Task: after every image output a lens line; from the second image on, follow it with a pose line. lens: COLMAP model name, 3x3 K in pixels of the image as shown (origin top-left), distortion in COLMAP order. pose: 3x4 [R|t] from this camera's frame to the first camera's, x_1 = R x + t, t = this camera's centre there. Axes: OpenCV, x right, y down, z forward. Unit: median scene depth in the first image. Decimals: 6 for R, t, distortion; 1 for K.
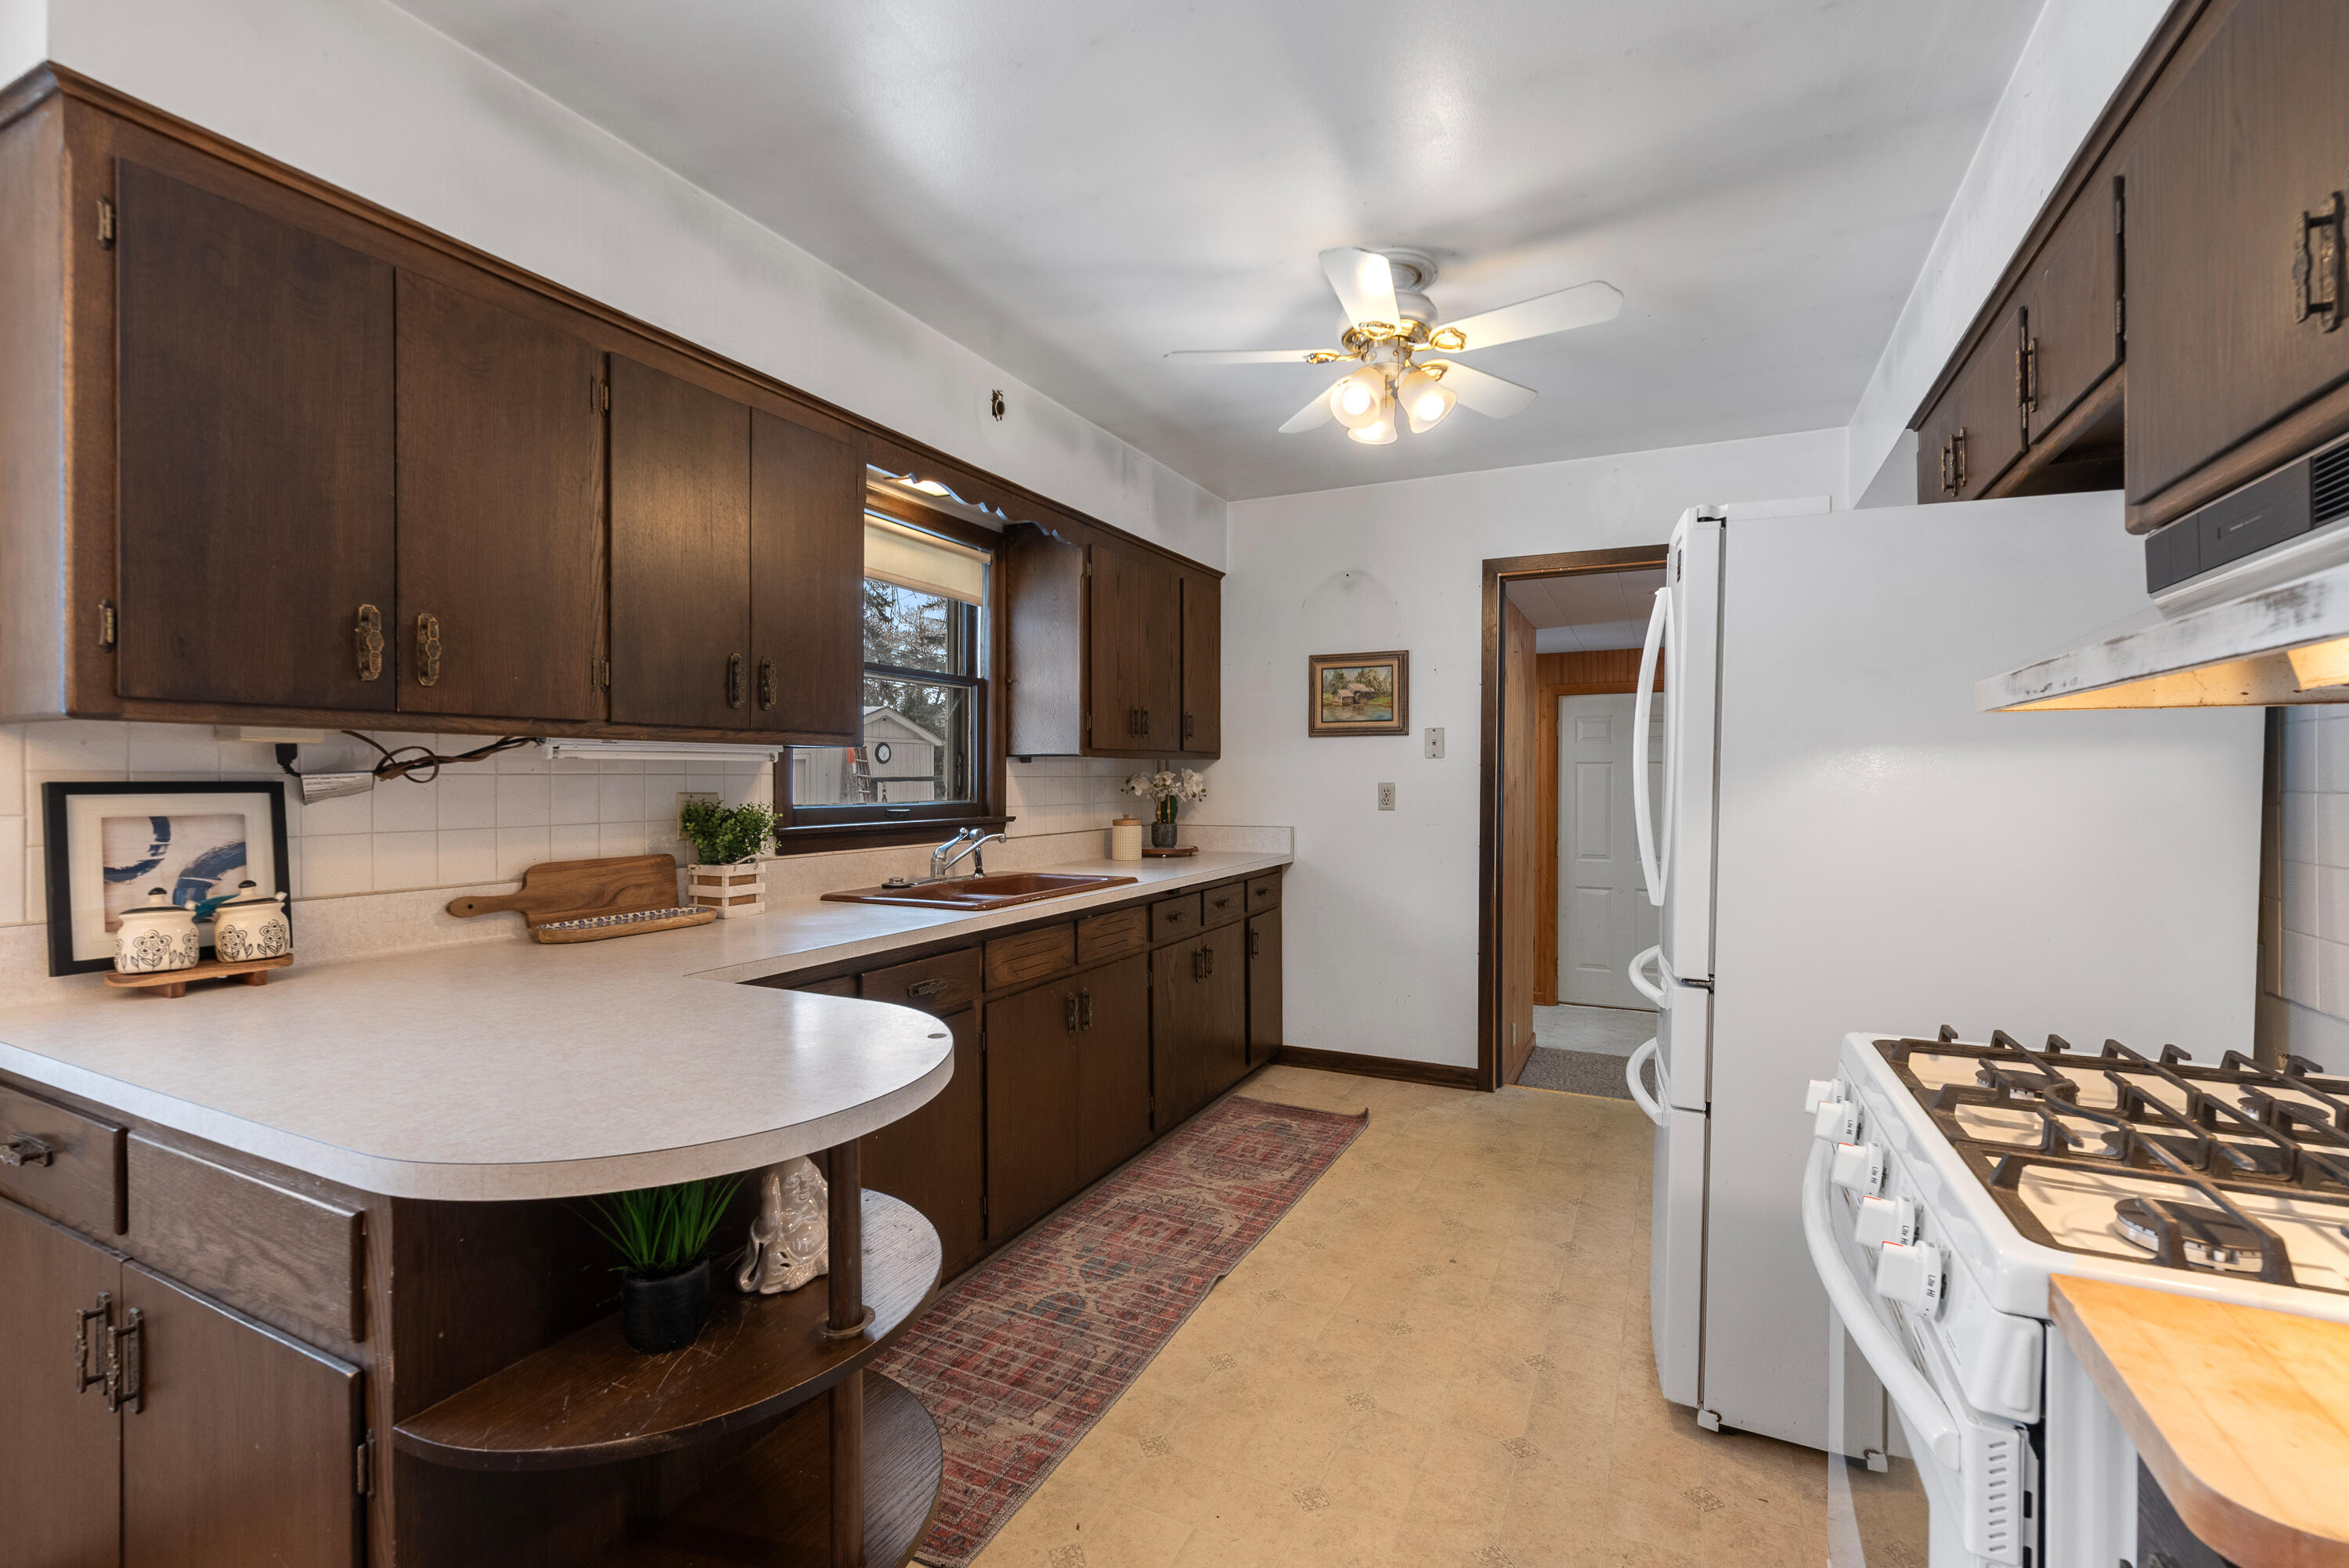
lens RADIAL K [[1020.5, 0, 1180.4], [0, 1020.5, 785.2], [0, 0, 1]] dist [0.001243, -0.000088]
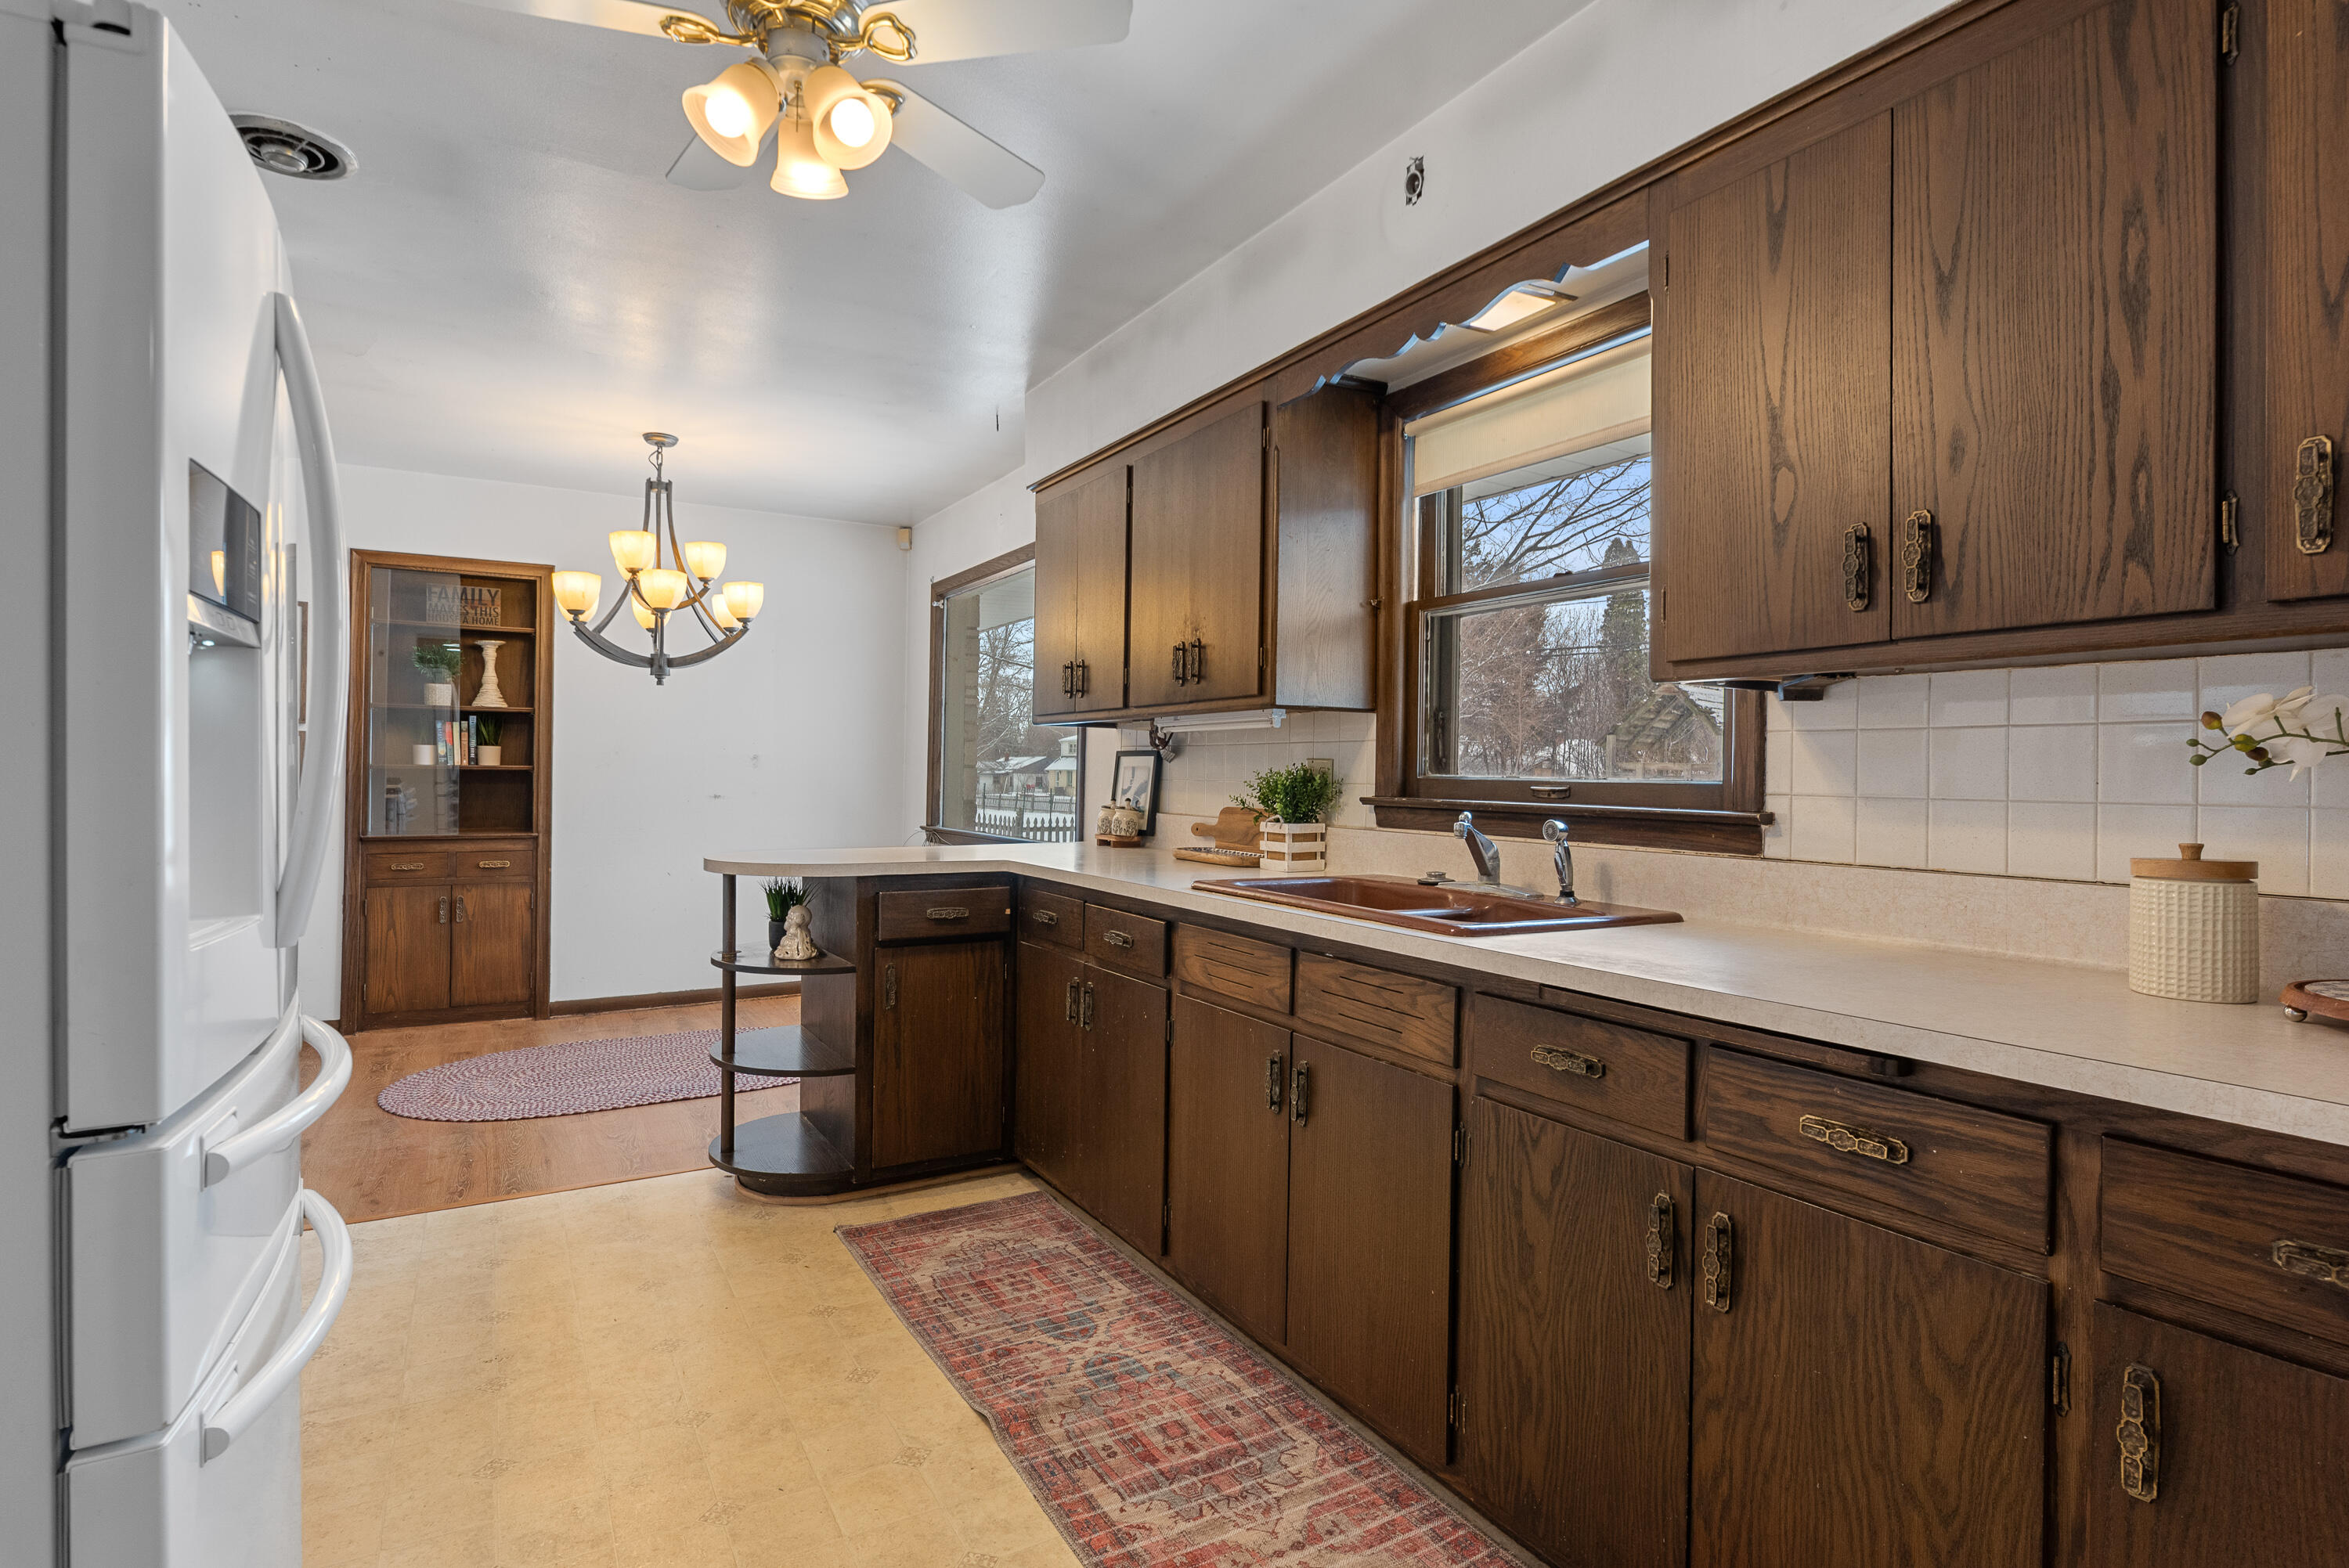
lens RADIAL K [[1171.4, 0, 1170.6], [0, 1171.4, 765.3], [0, 0, 1]] dist [-0.002312, -0.000220]
pose [[-0.552565, -0.012628, -0.833374, 0.561776], [-0.019603, 0.999806, -0.002152, 0.017826], [0.833239, 0.015148, -0.552705, 1.327766]]
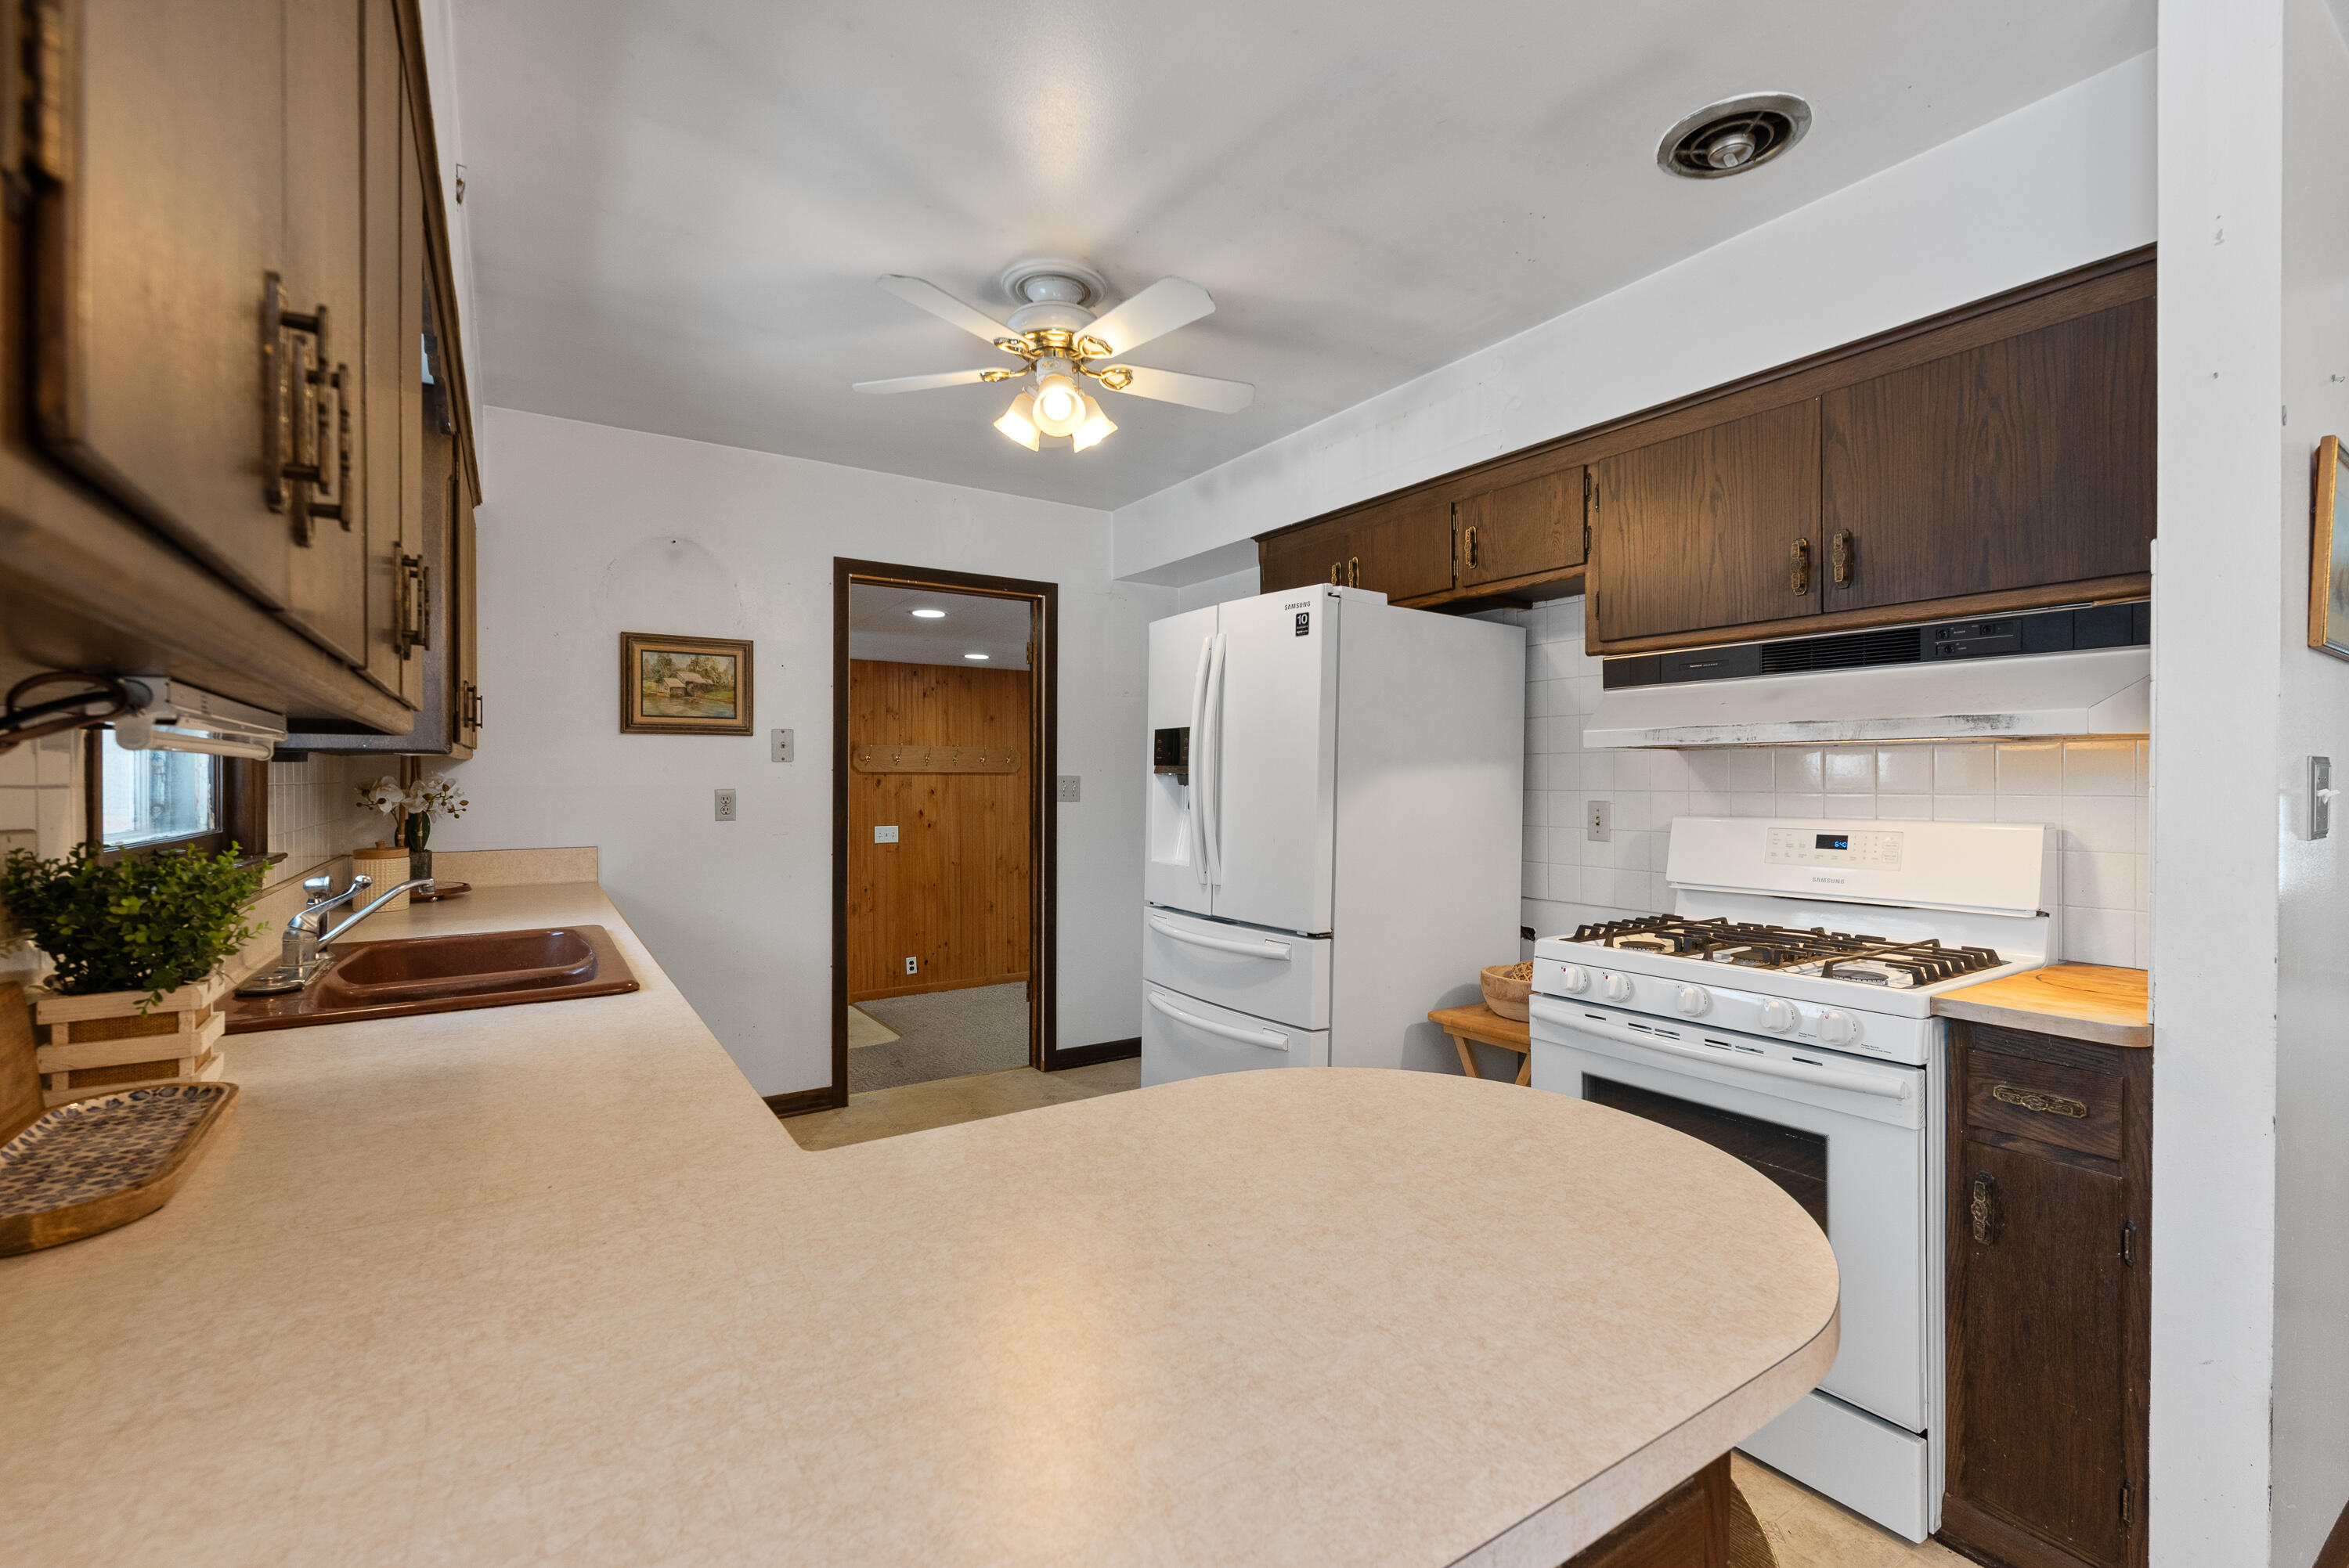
lens RADIAL K [[1020.5, 0, 1173.9], [0, 1020.5, 787.0], [0, 0, 1]] dist [0.001243, -0.000088]
pose [[0.508527, -0.008083, 0.861008, -0.505525], [0.008608, 0.999954, 0.004304, -0.006954], [-0.861003, 0.005223, 0.508573, 0.319464]]
